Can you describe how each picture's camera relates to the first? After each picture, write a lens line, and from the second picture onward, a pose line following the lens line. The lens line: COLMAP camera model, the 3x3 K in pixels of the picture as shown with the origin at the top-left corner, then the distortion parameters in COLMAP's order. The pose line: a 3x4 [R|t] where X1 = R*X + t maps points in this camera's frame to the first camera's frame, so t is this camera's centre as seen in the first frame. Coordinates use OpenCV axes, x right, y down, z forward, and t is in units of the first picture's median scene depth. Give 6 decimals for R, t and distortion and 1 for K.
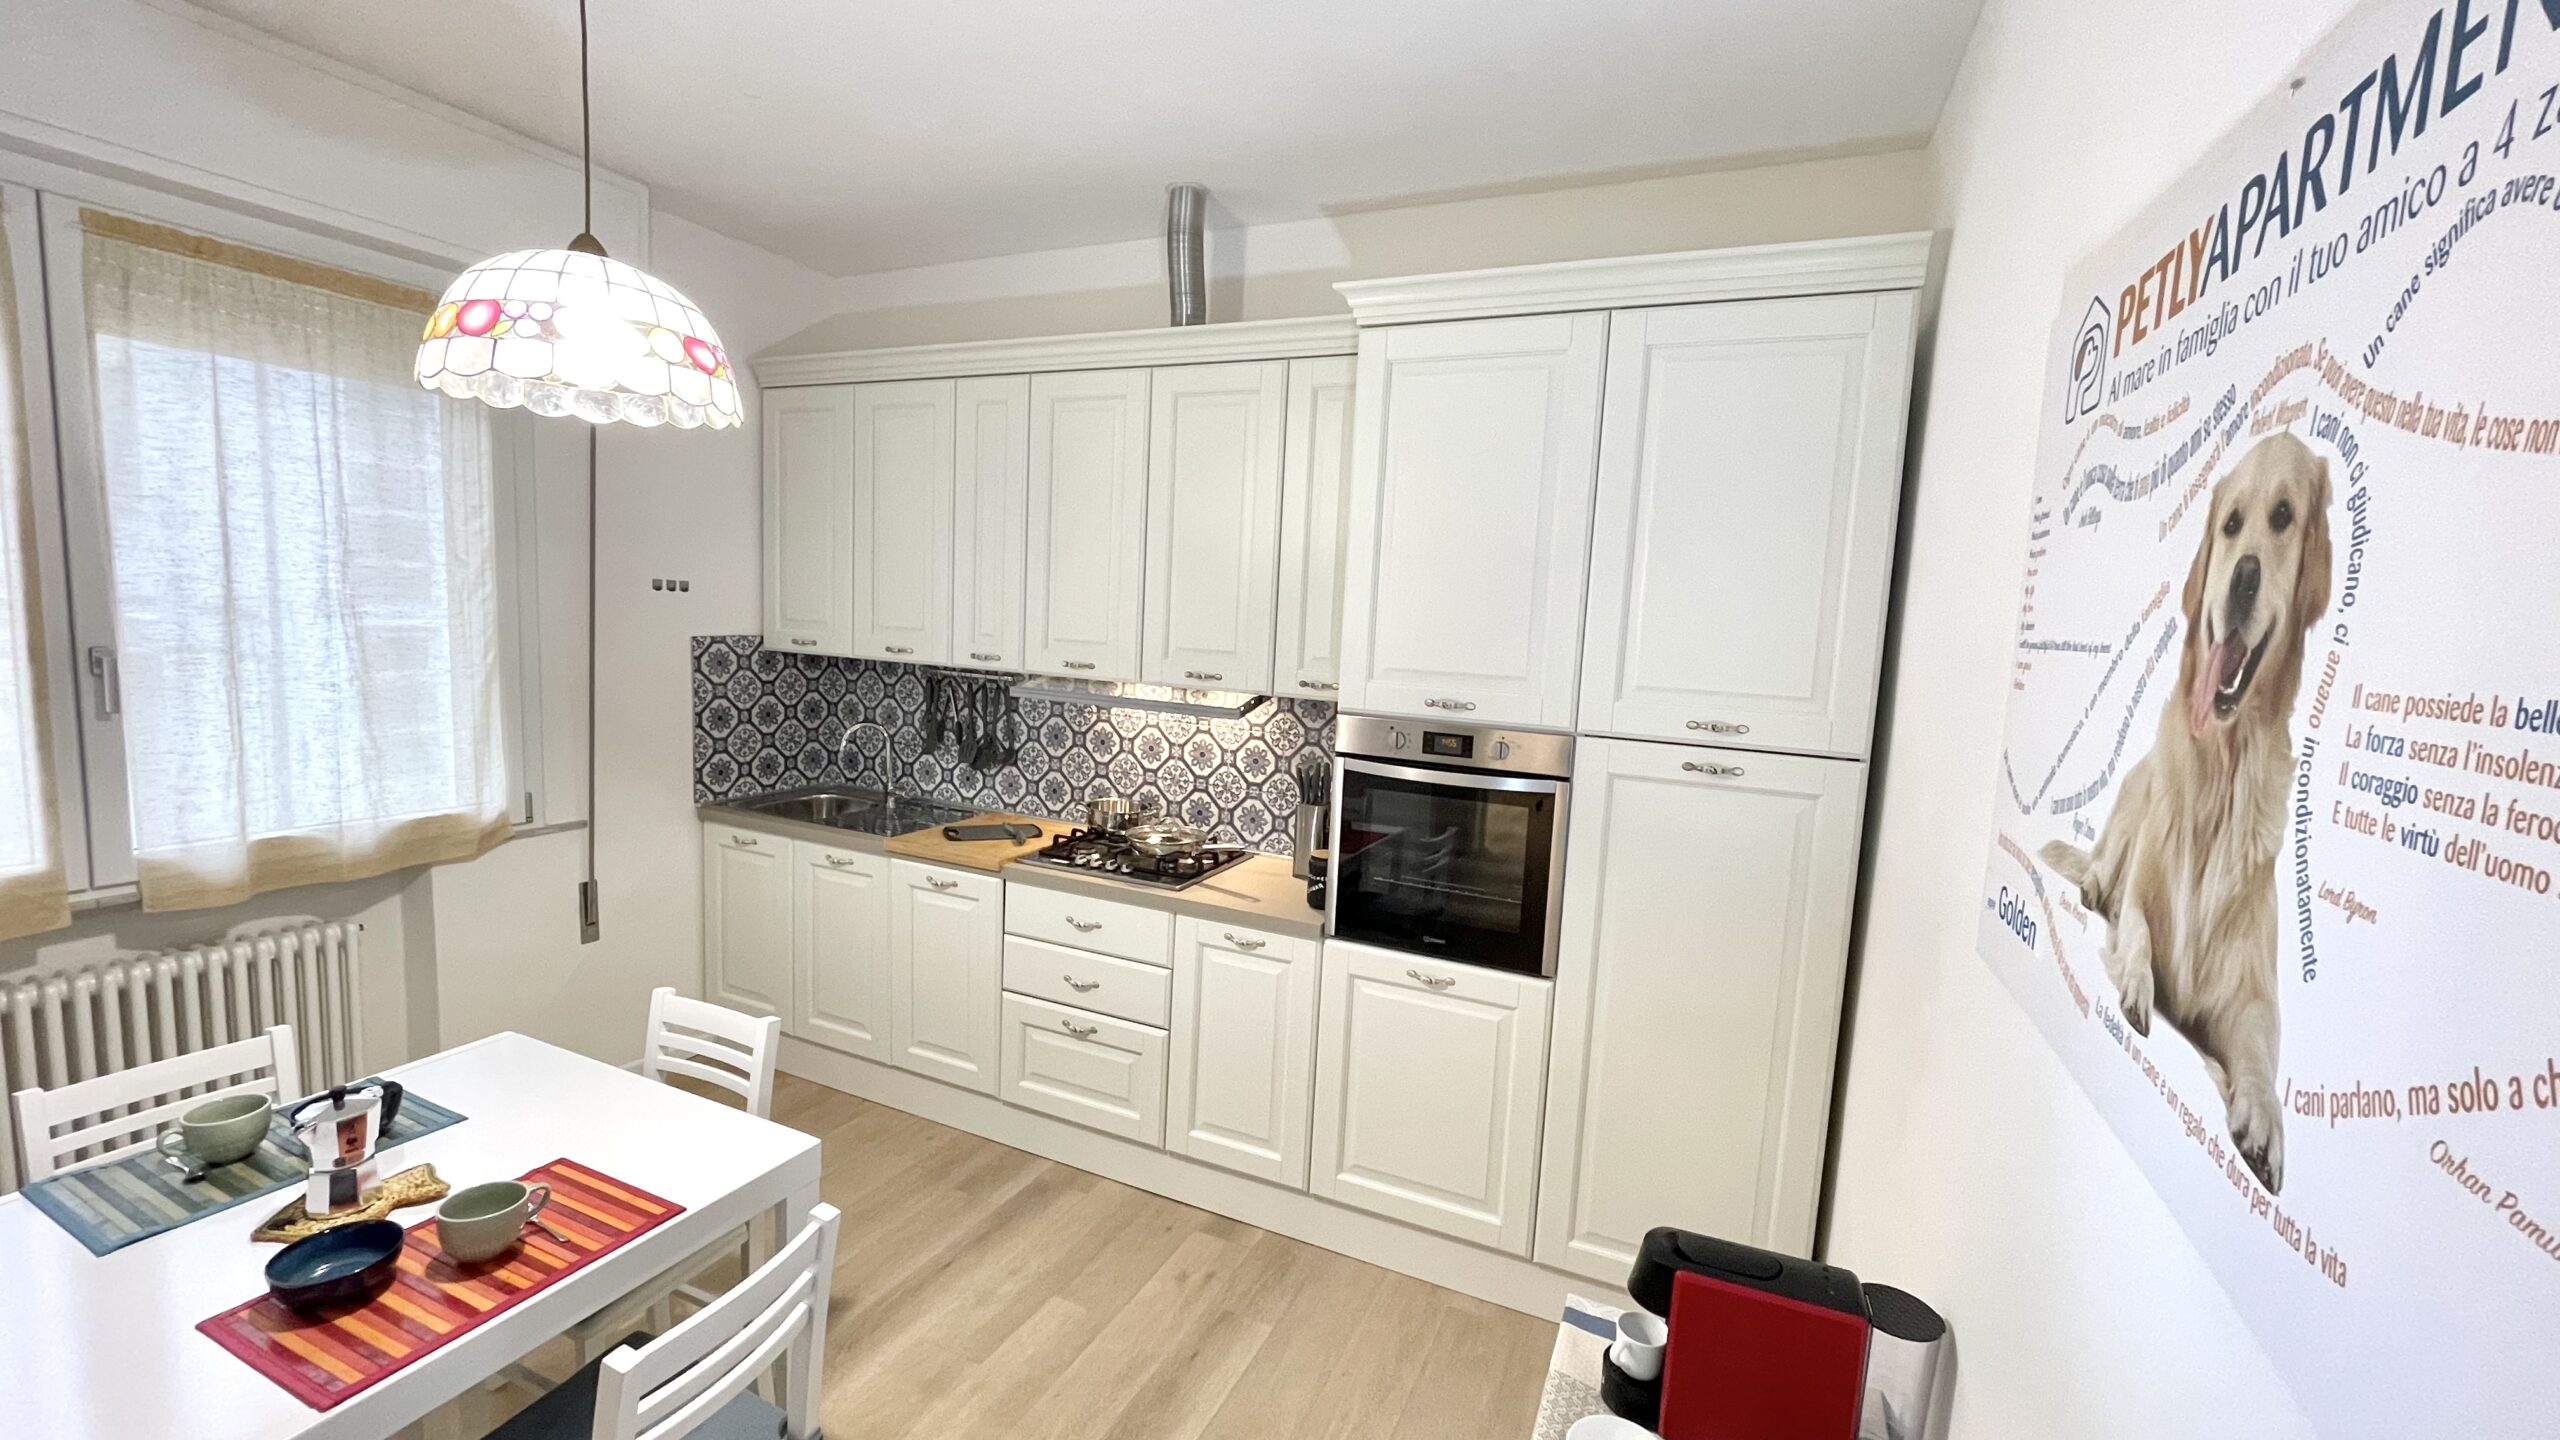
lens RADIAL K [[1033.5, 0, 1271.2], [0, 1033.5, 727.7], [0, 0, 1]] dist [0.011346, -0.000057]
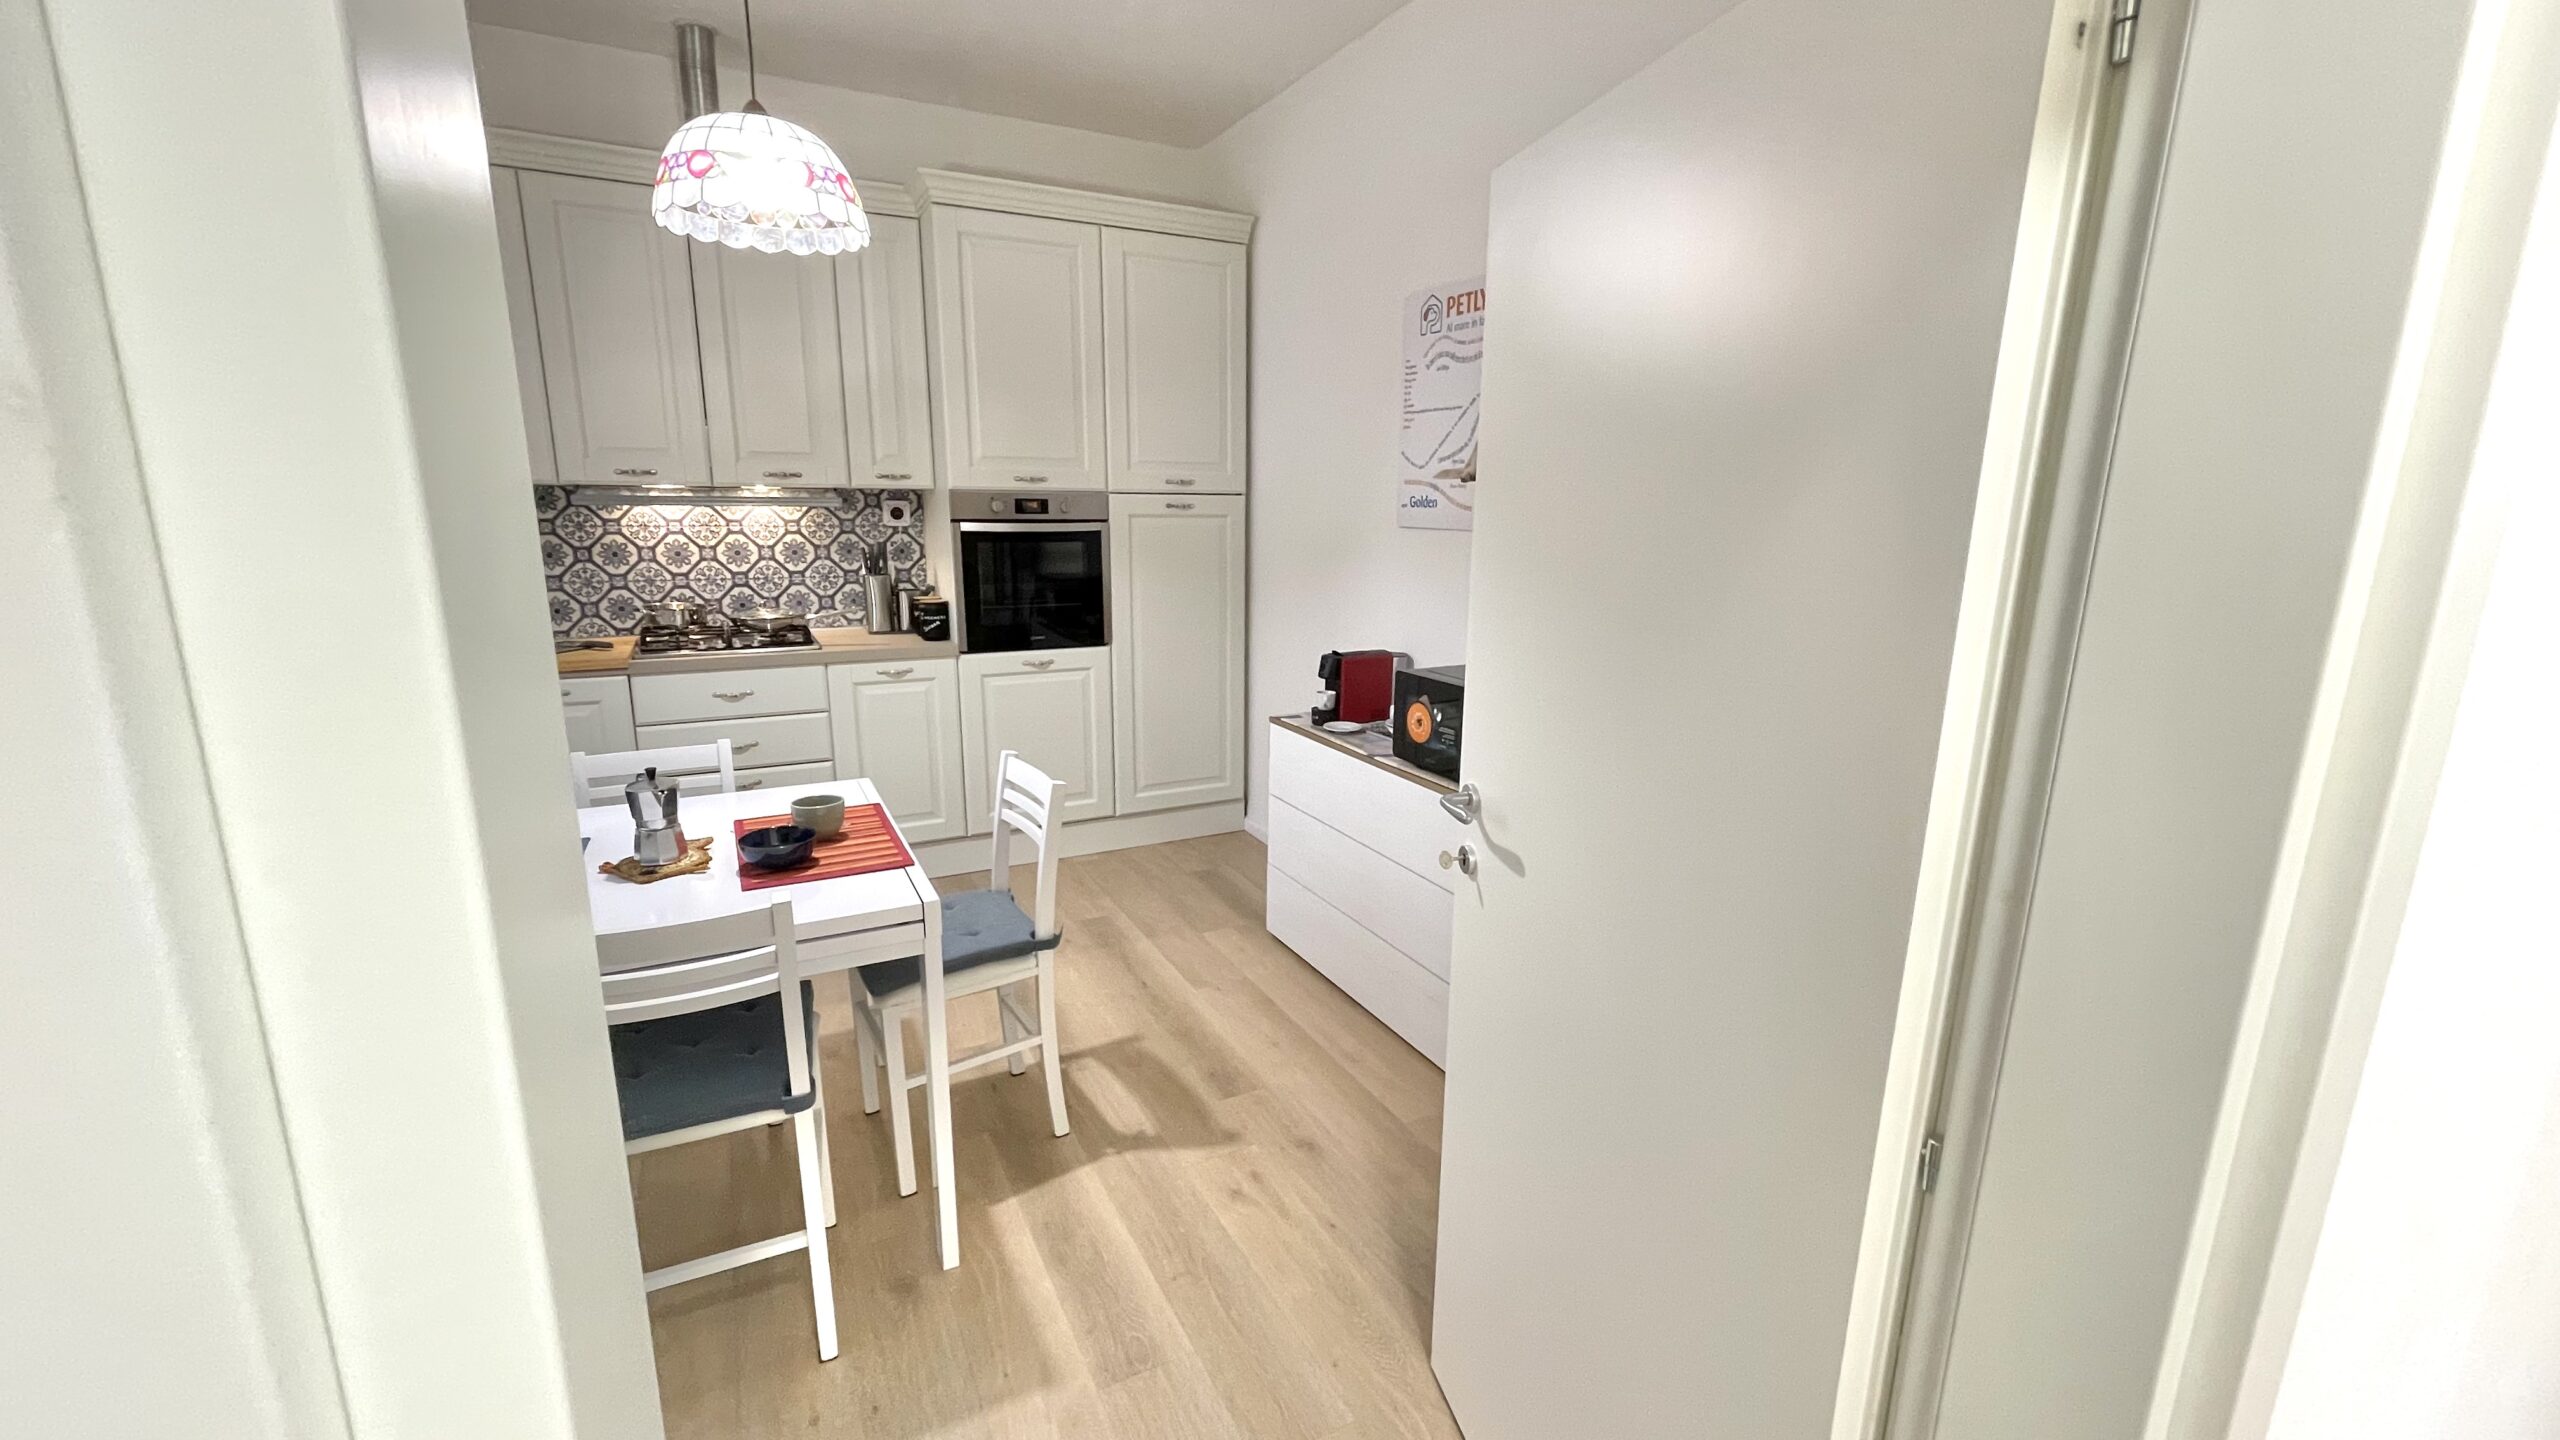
lens RADIAL K [[1033.5, 0, 1271.2], [0, 1033.5, 727.7], [0, 0, 1]] dist [0.011346, -0.000057]
pose [[0.615729, -0.216640, 0.757592, -0.855866], [0.109315, 0.975650, 0.190151, 0.085017], [-0.780339, -0.034266, 0.624418, -0.245746]]
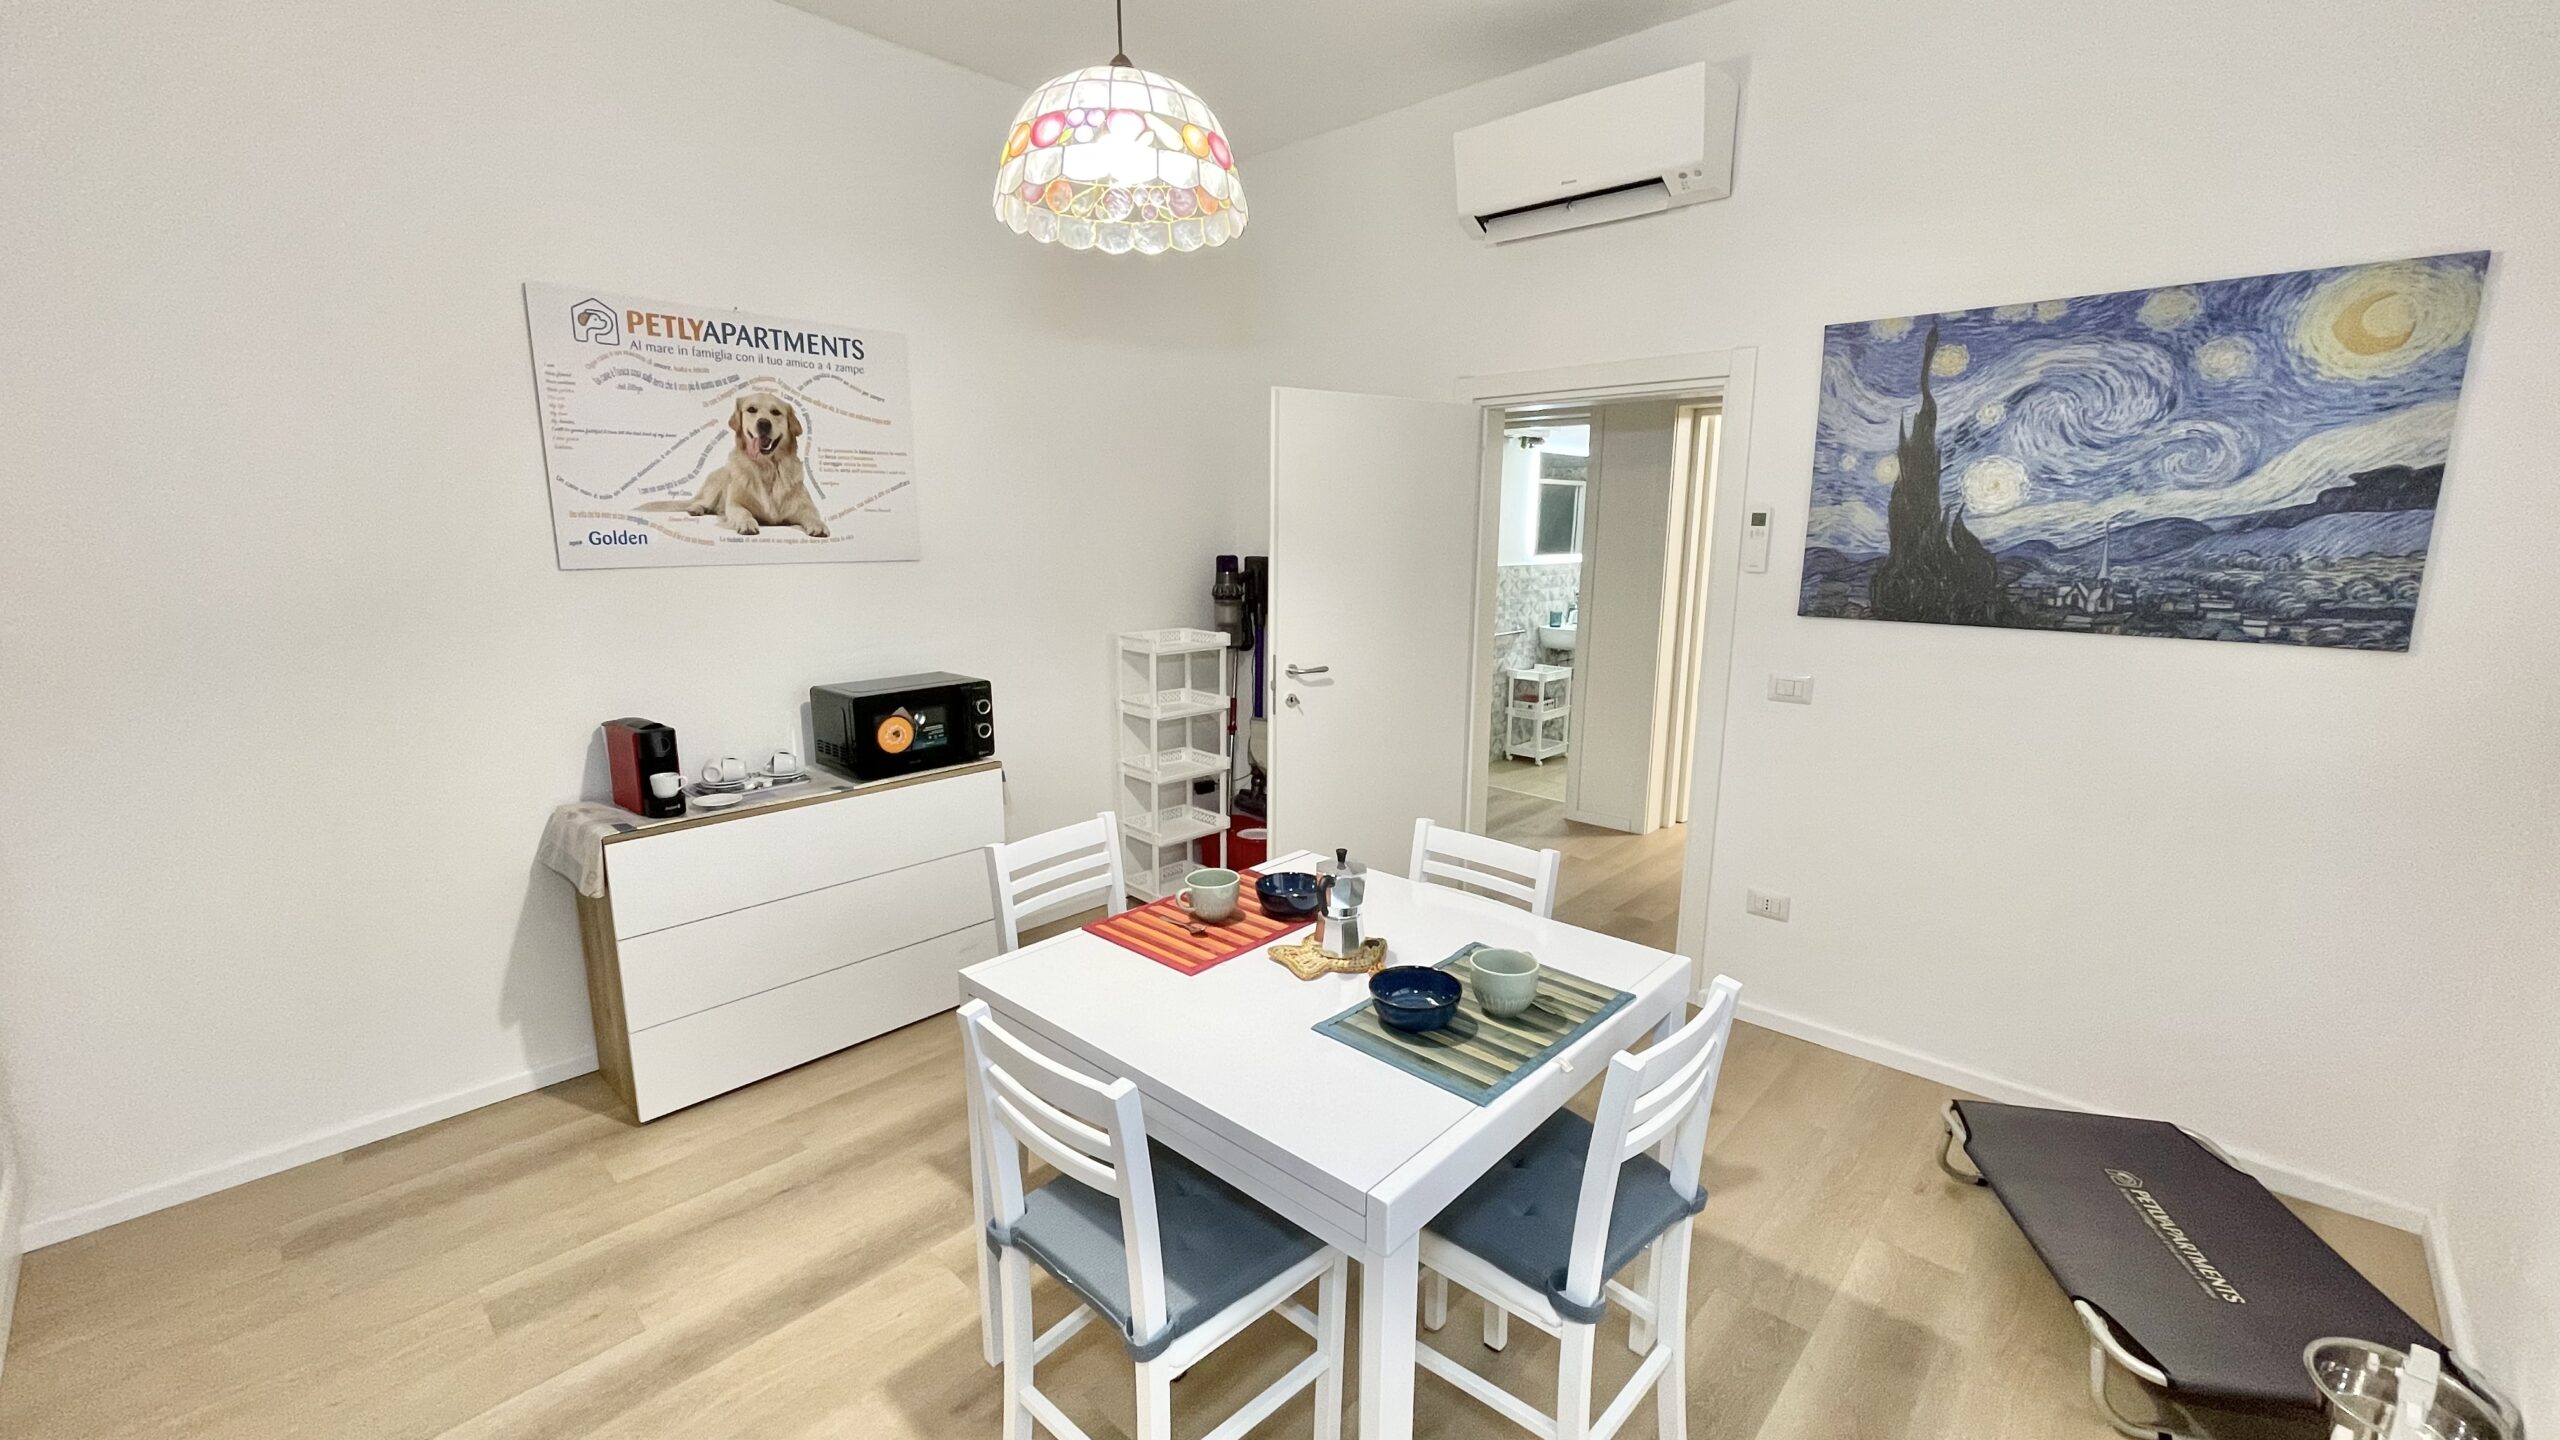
lens RADIAL K [[1049.7, 0, 1280.0], [0, 1049.7, 720.0], [0, 0, 1]] dist [-0.015344, -0.000023]
pose [[-0.948203, -0.109032, 0.298367, -0.716298], [-0.013737, 0.952446, 0.304397, -0.086376], [-0.317368, 0.284531, -0.904610, 1.255204]]
